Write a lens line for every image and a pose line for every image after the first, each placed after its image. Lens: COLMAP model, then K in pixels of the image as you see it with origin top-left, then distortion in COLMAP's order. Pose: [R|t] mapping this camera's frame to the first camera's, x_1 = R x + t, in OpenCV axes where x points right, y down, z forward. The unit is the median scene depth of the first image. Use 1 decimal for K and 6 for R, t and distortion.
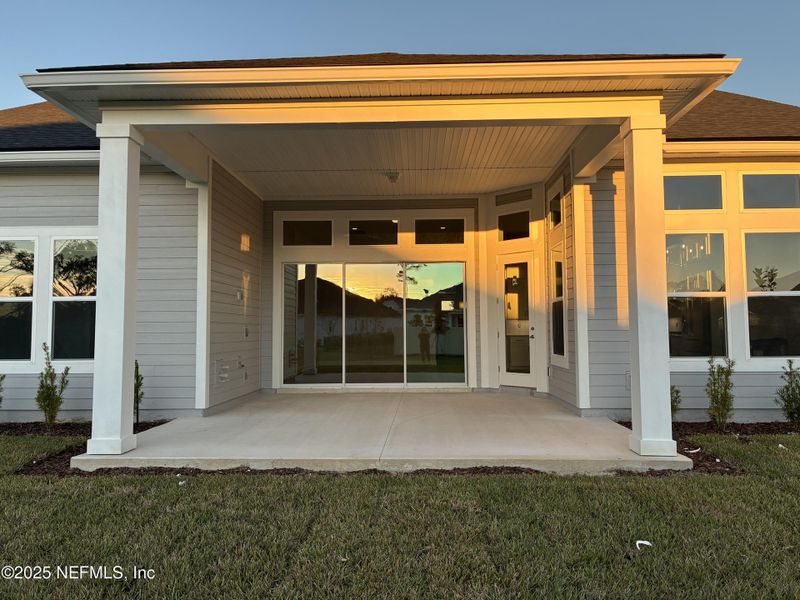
lens RADIAL K [[605.9, 0, 399.9], [0, 605.9, 289.1], [0, 0, 1]] dist [0.007132, -0.008389]
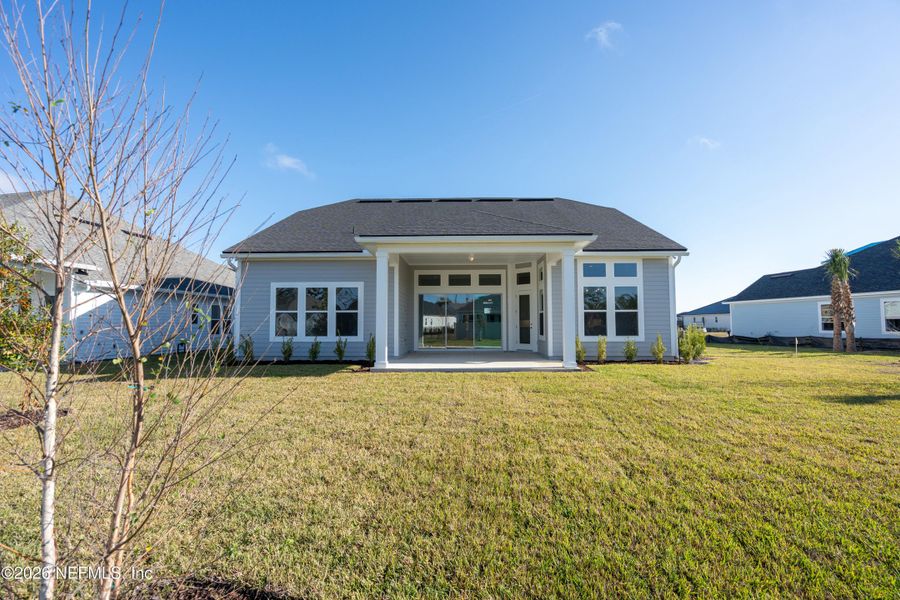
lens RADIAL K [[431.3, 0, 450.0], [0, 431.3, 300.0], [0, 0, 1]] dist [-0.001480, -0.000006]
pose [[0.999941, 0.003681, 0.010210, -0.122803], [-0.003826, 0.999892, 0.014163, -0.055842], [-0.010157, -0.014201, 0.999848, -0.731953]]
